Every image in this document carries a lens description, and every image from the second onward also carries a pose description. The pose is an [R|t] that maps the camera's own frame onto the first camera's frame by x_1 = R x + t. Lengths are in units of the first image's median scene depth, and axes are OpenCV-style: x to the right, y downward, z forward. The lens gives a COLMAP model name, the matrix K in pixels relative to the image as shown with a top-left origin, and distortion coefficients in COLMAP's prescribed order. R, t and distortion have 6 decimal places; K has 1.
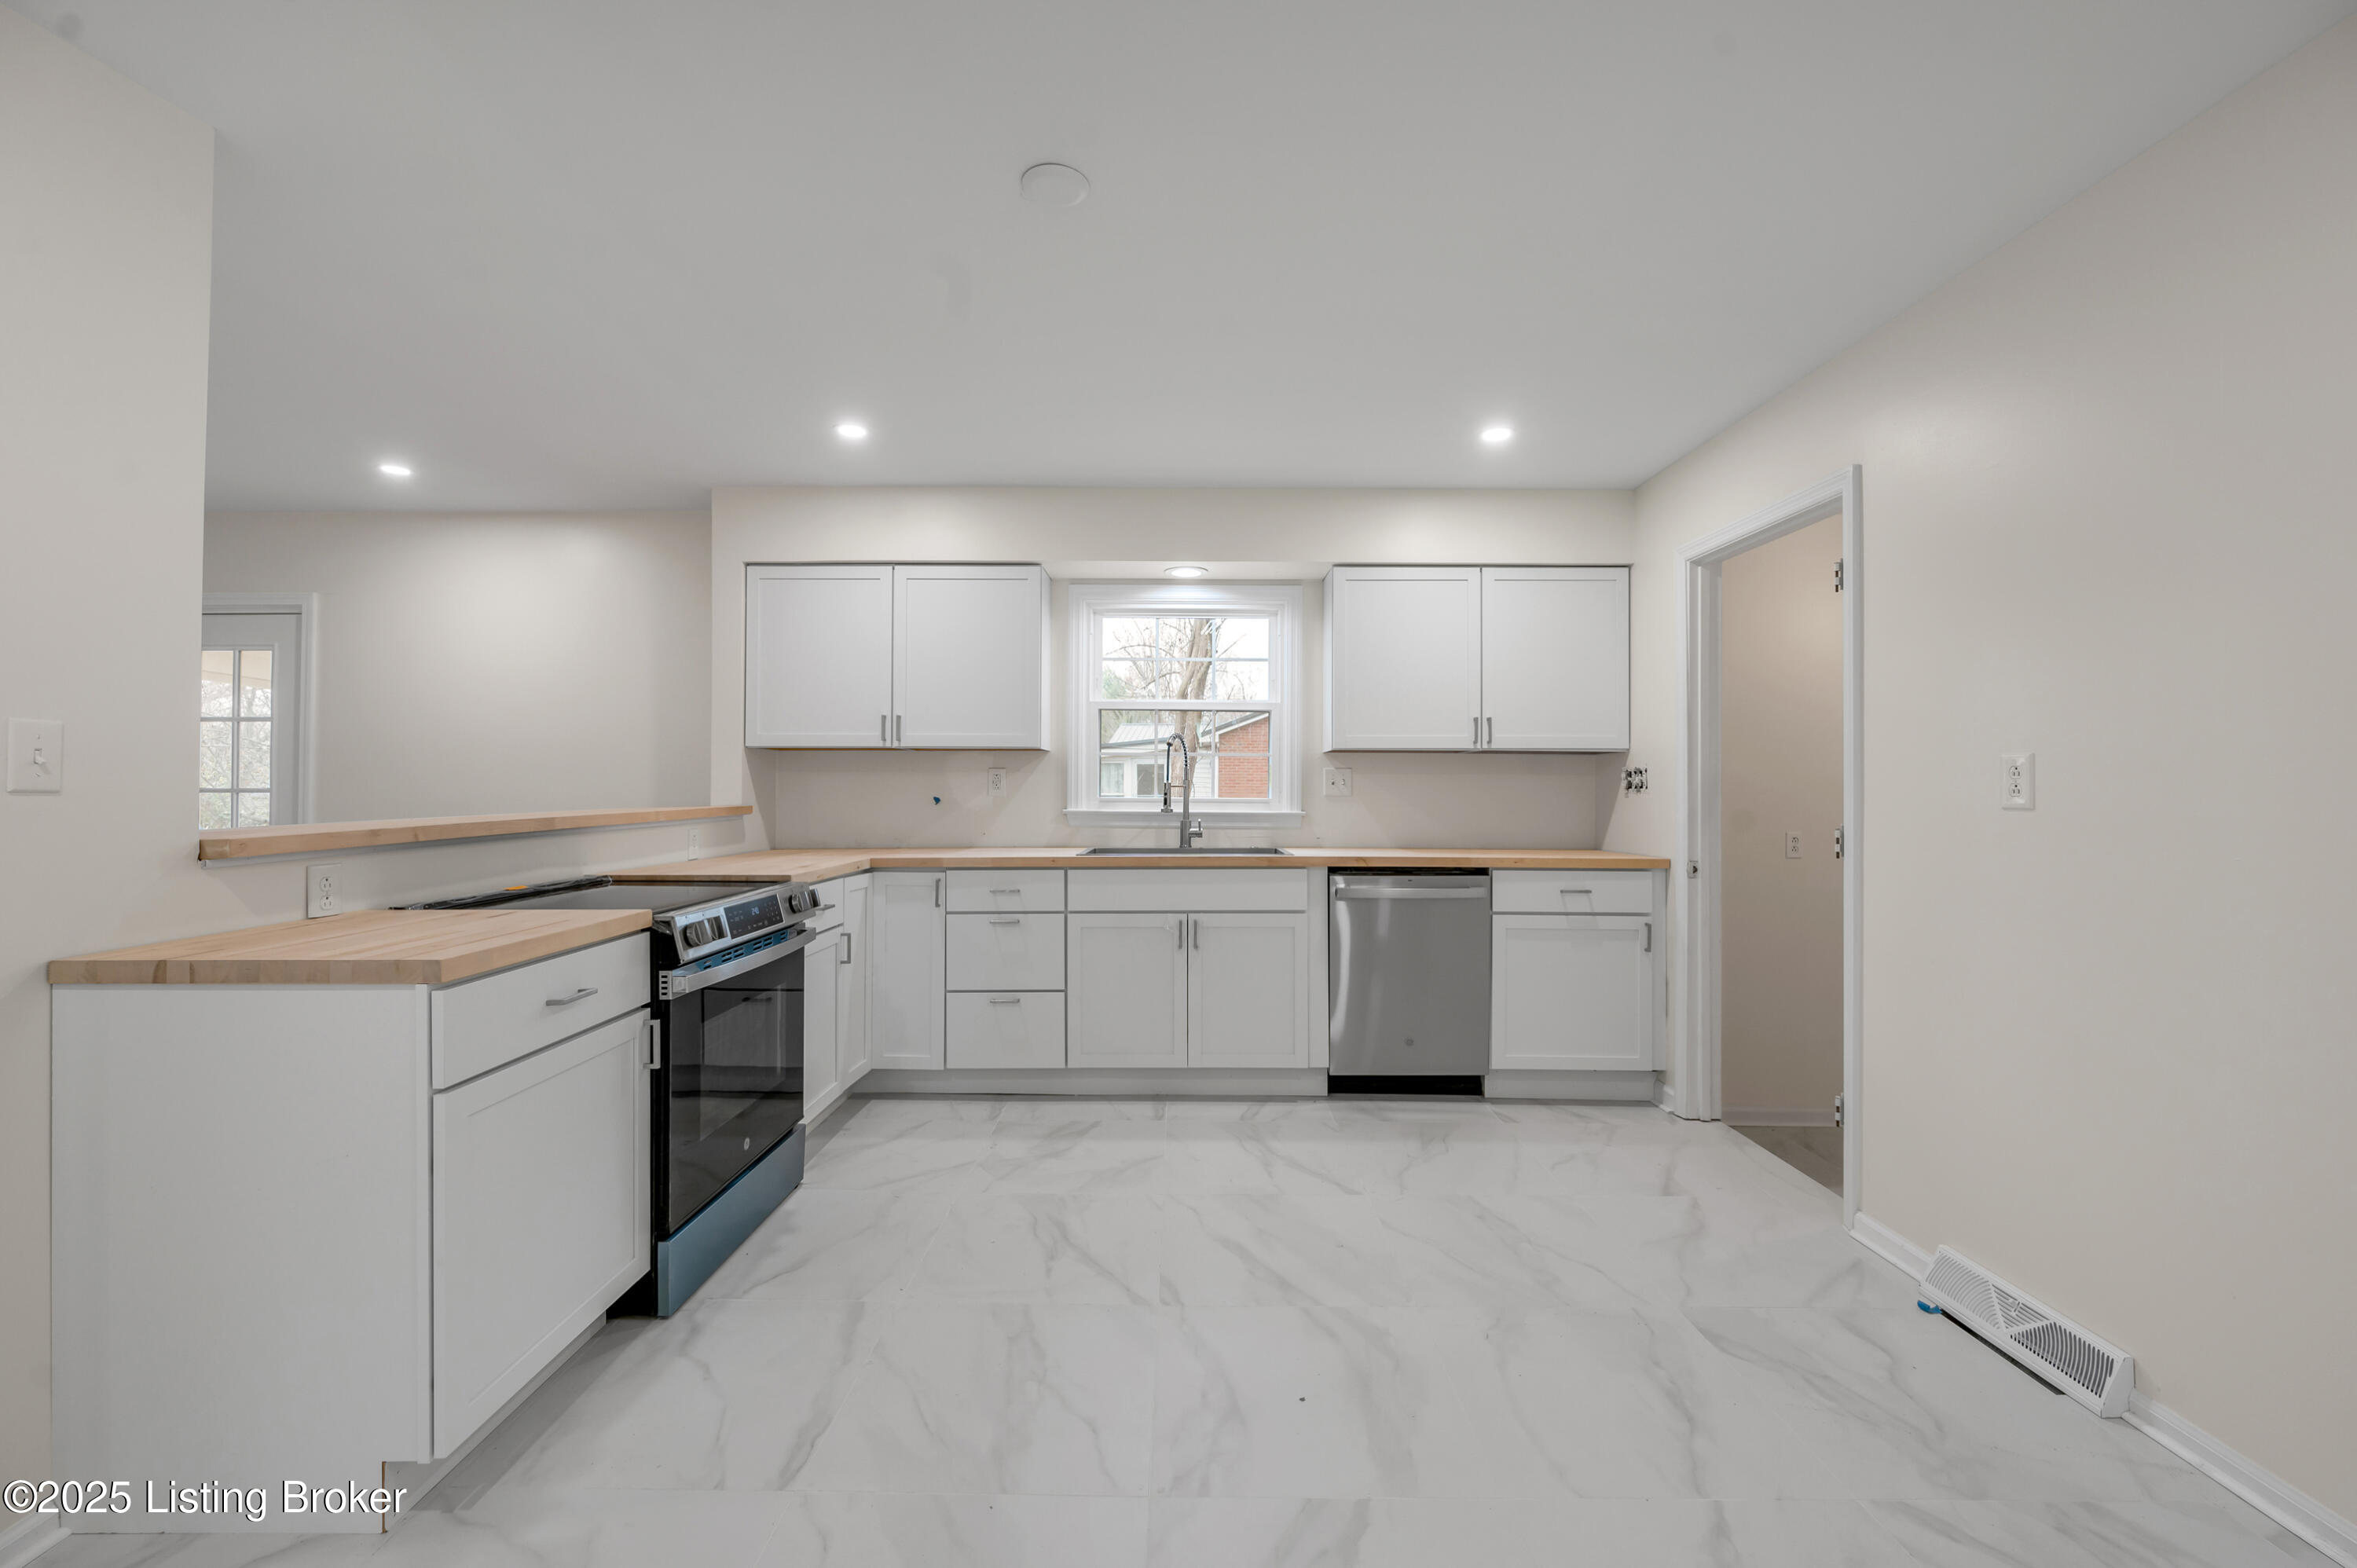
lens RADIAL K [[972.6, 0, 1178.5], [0, 972.6, 784.0], [0, 0, 1]] dist [-0.000706, -0.000120]
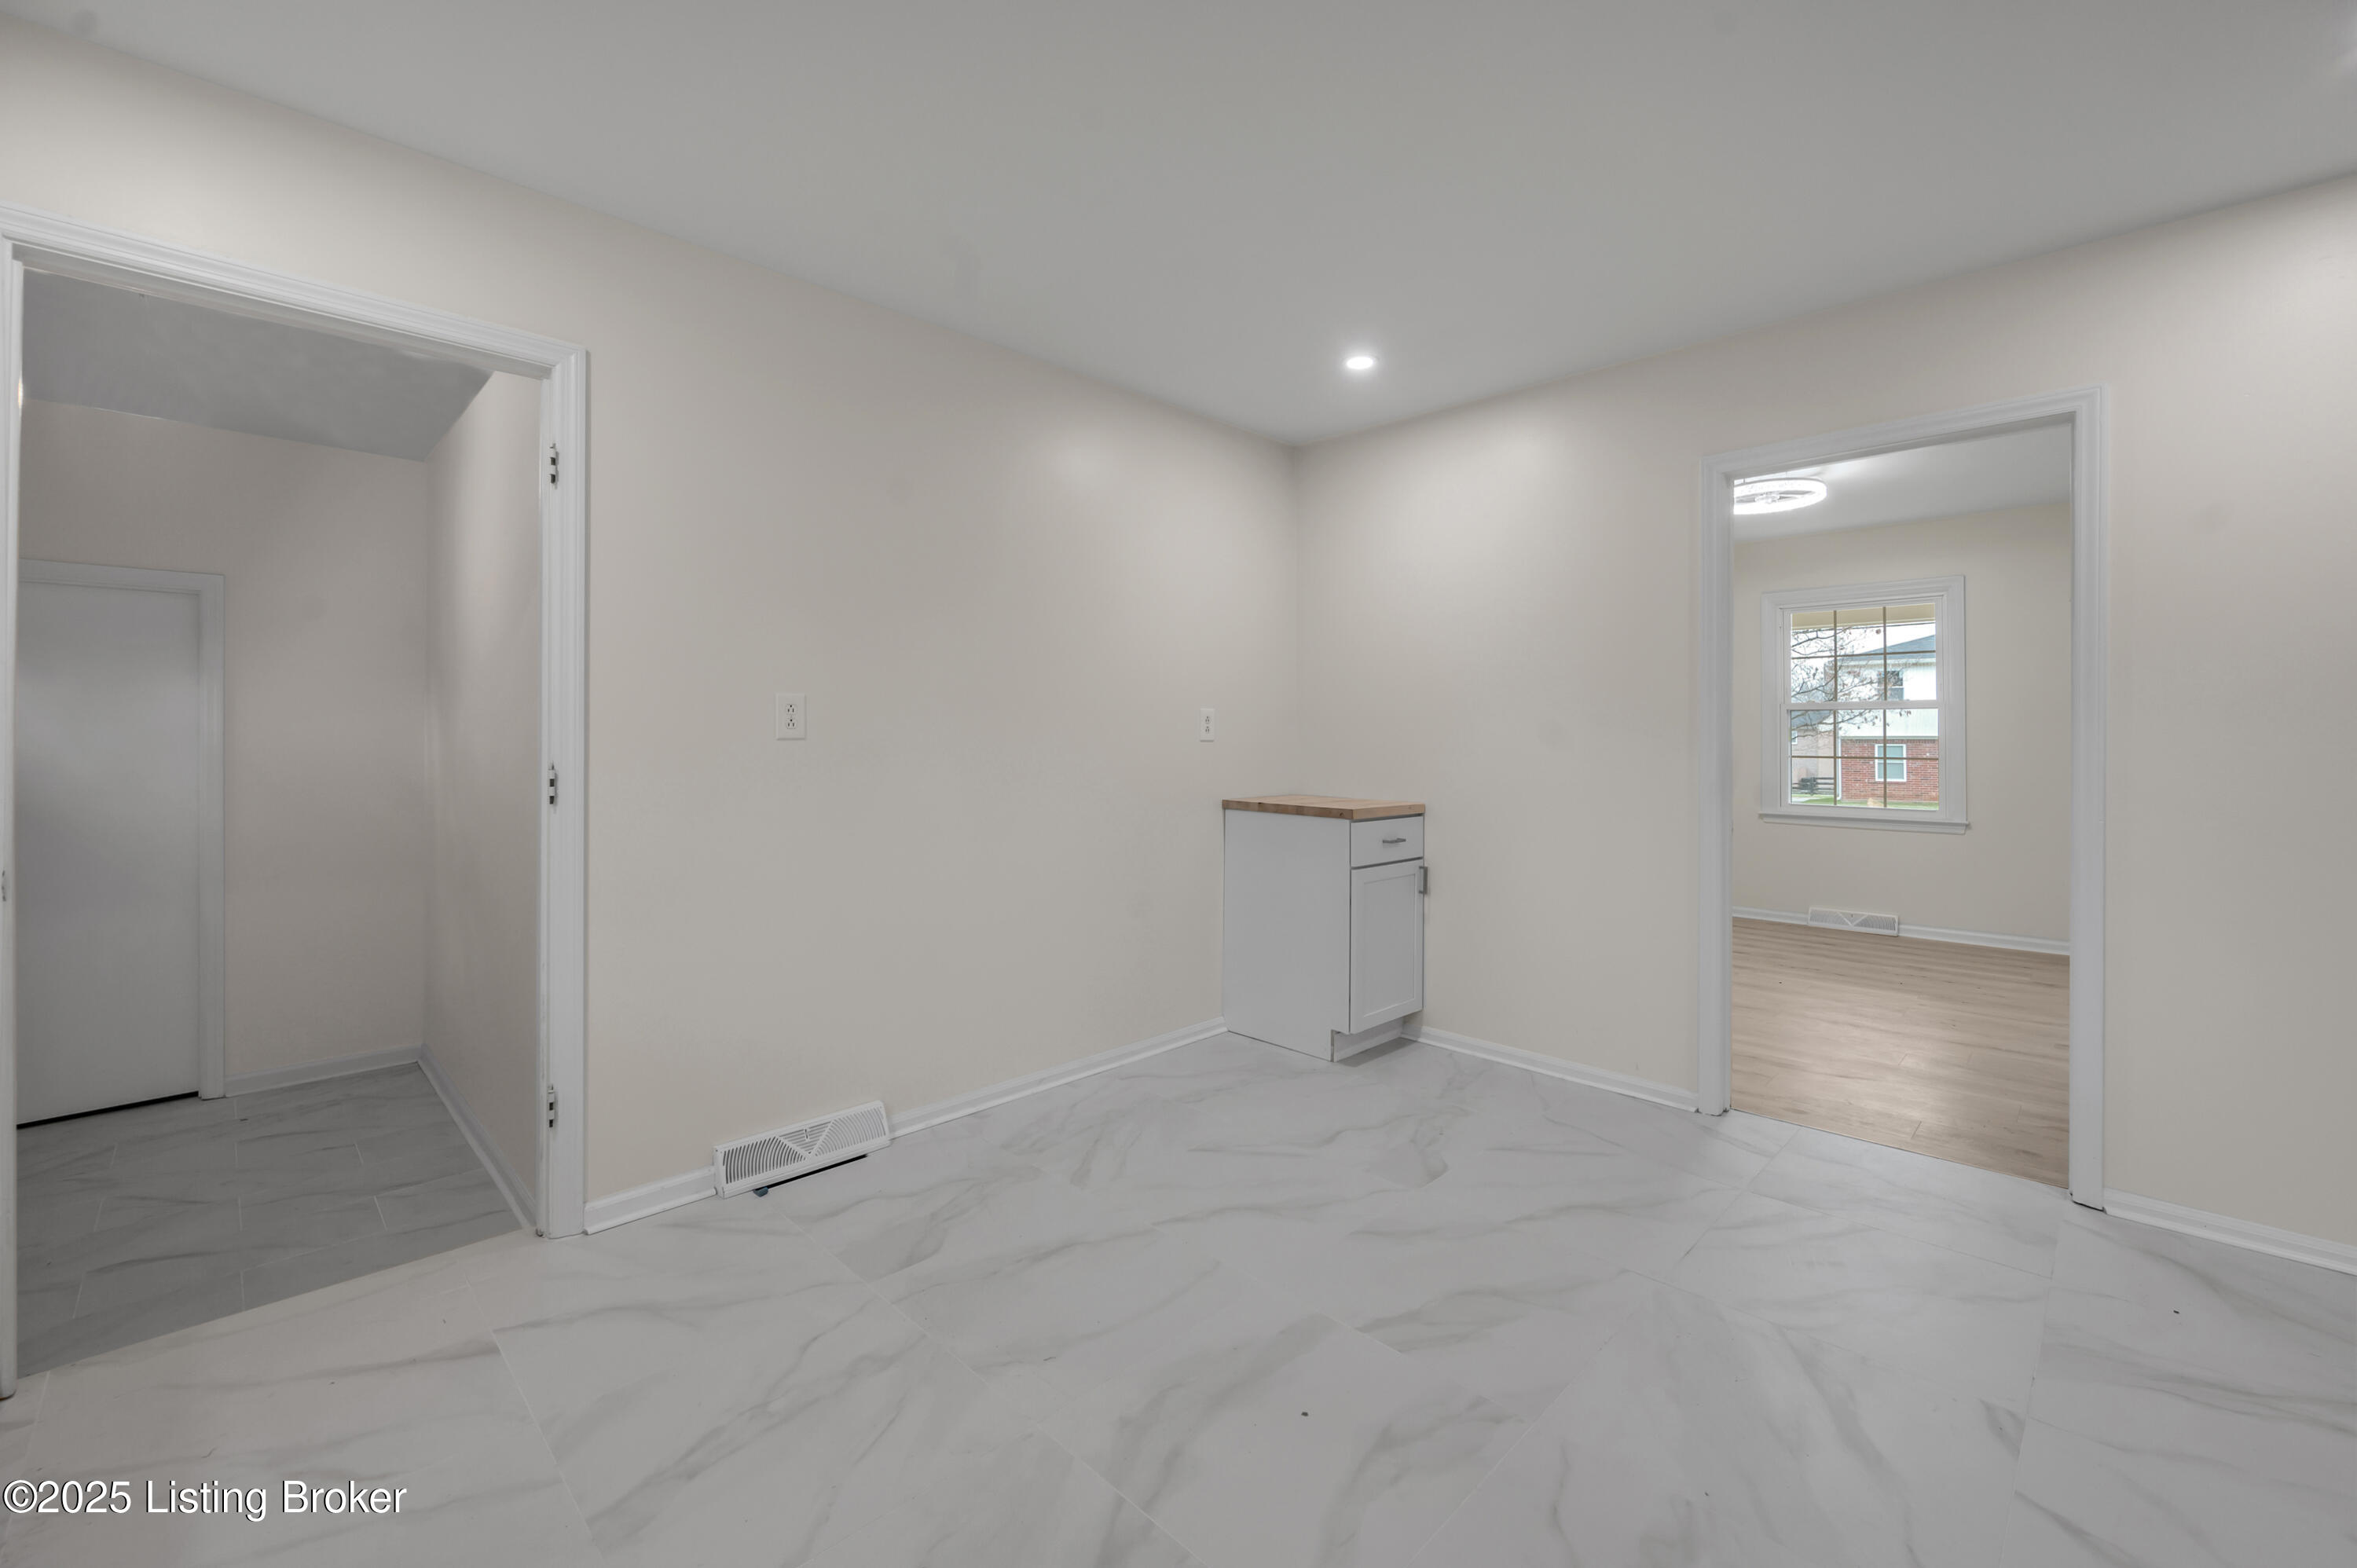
lens RADIAL K [[970.2, 0, 1193.4], [0, 970.2, 742.8], [0, 0, 1]] dist [-0.000640, -0.000219]
pose [[-0.712849, -0.010322, 0.701242, -0.215820], [-0.006410, 0.999946, 0.008203, 0.009933], [-0.701288, 0.001353, -0.712877, 0.893917]]
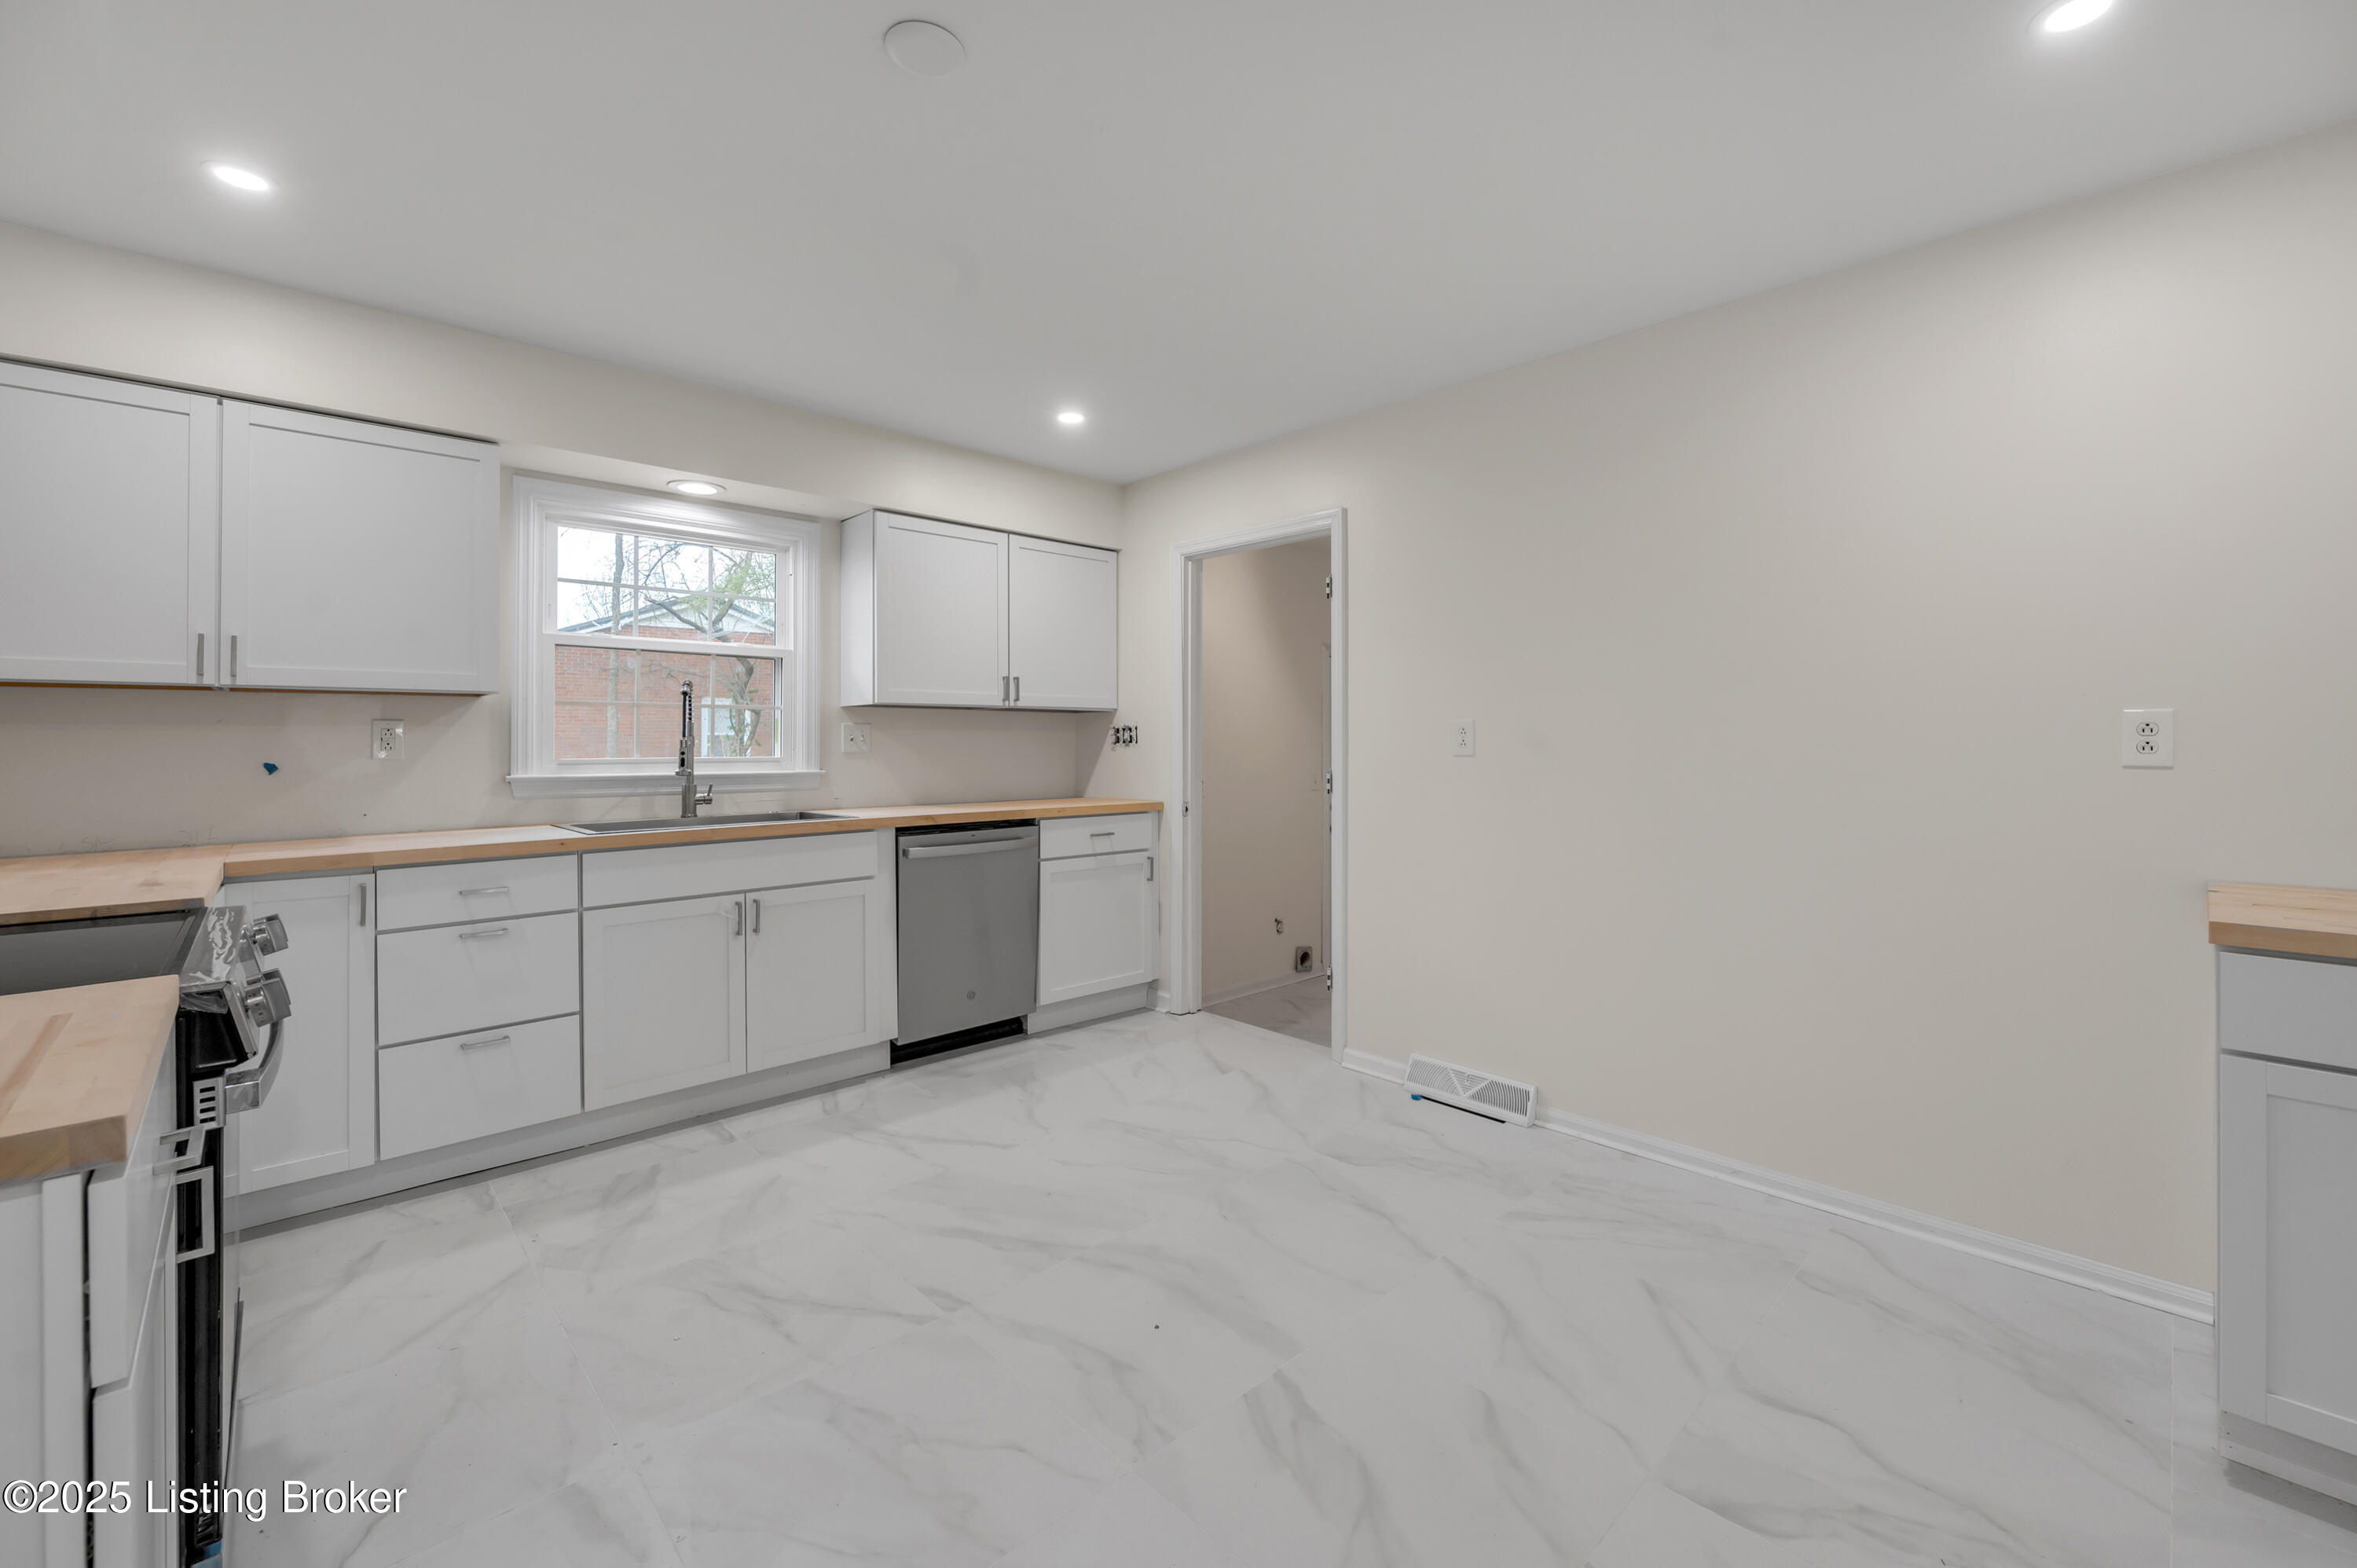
lens RADIAL K [[970.2, 0, 1193.4], [0, 970.2, 742.8], [0, 0, 1]] dist [-0.000640, -0.000219]
pose [[0.716501, -0.006390, 0.697557, -0.301499], [0.002598, 0.999976, 0.006492, -0.003240], [-0.697581, -0.002839, 0.716500, 0.116866]]
